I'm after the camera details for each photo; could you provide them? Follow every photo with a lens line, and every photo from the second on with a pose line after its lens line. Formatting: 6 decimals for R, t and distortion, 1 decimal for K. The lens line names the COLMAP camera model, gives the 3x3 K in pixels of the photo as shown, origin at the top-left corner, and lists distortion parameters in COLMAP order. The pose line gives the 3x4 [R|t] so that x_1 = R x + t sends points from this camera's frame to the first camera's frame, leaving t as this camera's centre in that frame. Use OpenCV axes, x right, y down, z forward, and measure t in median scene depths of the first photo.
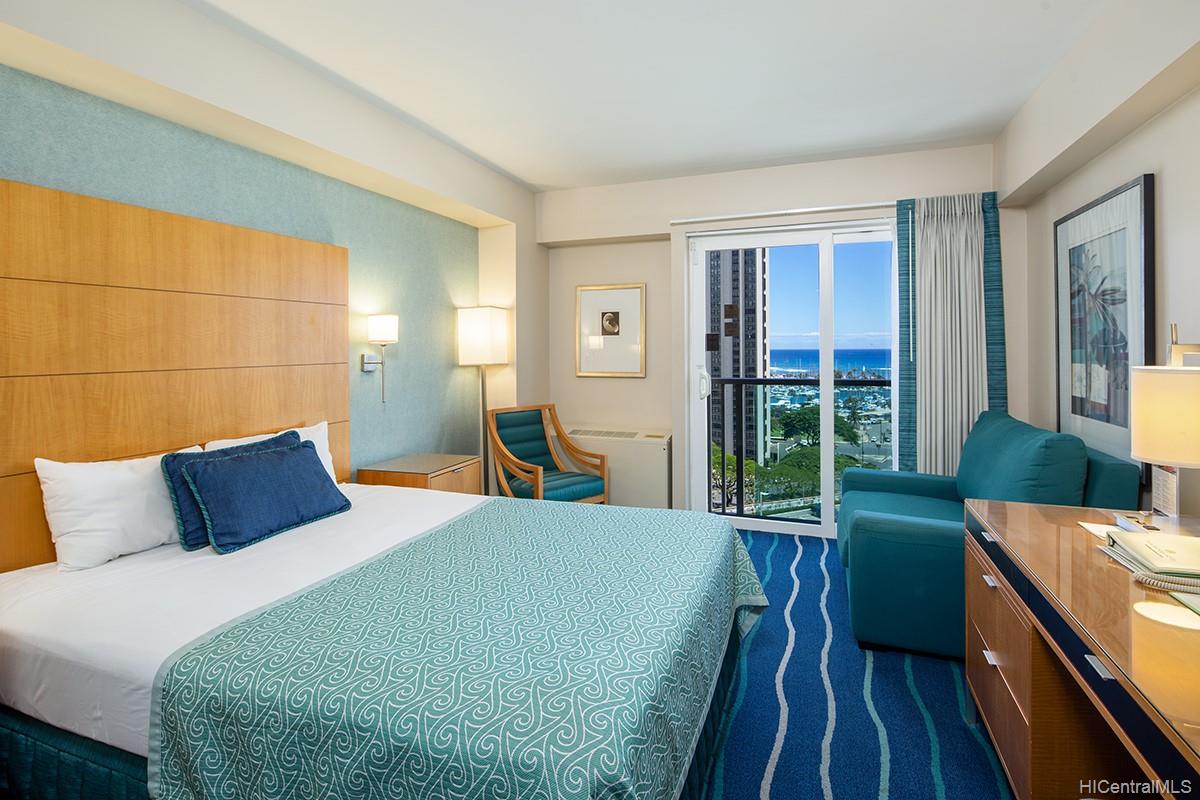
lens RADIAL K [[592.9, 0, 581.6], [0, 592.9, 346.6], [0, 0, 1]] dist [0.002088, -0.000069]
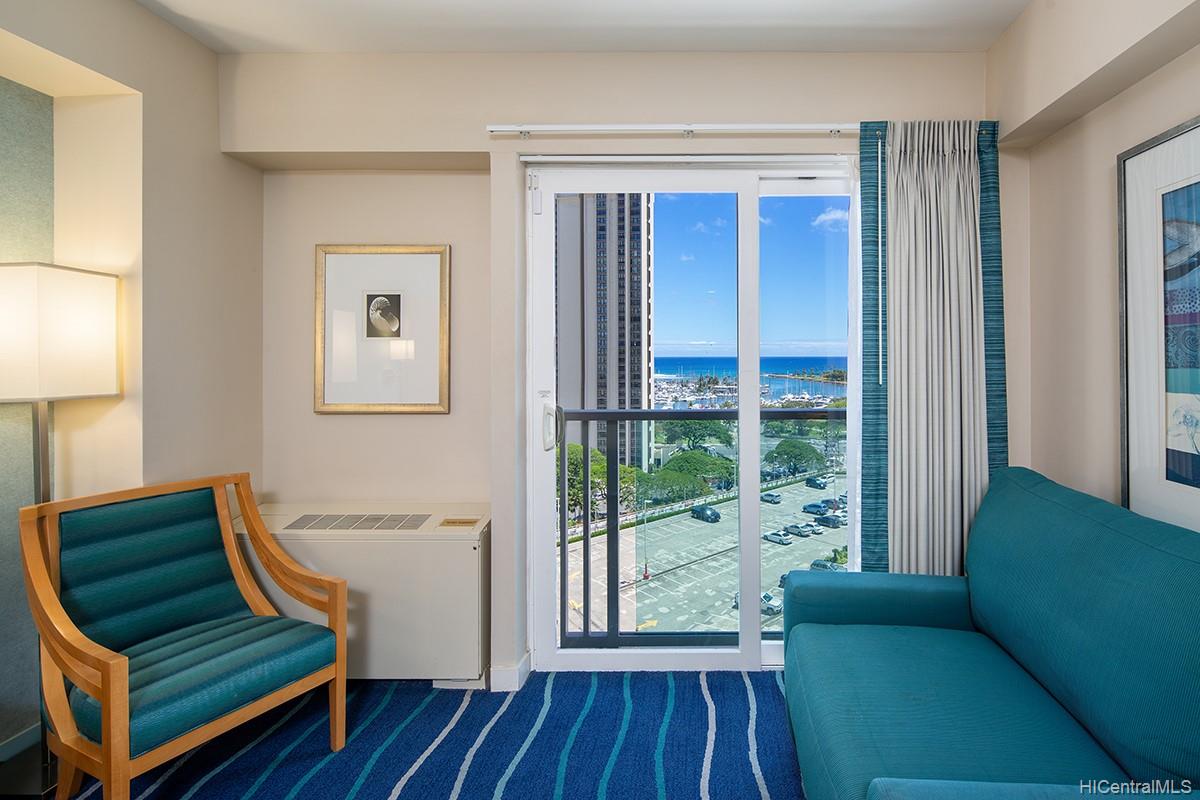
lens RADIAL K [[595.5, 0, 702.0], [0, 595.5, 352.6], [0, 0, 1]] dist [0.002291, -0.000409]
pose [[0.925670, 0.004533, 0.378304, 0.119559], [-0.003682, 0.999989, -0.002974, -0.004461], [-0.378313, 0.001361, 0.925677, 0.399528]]
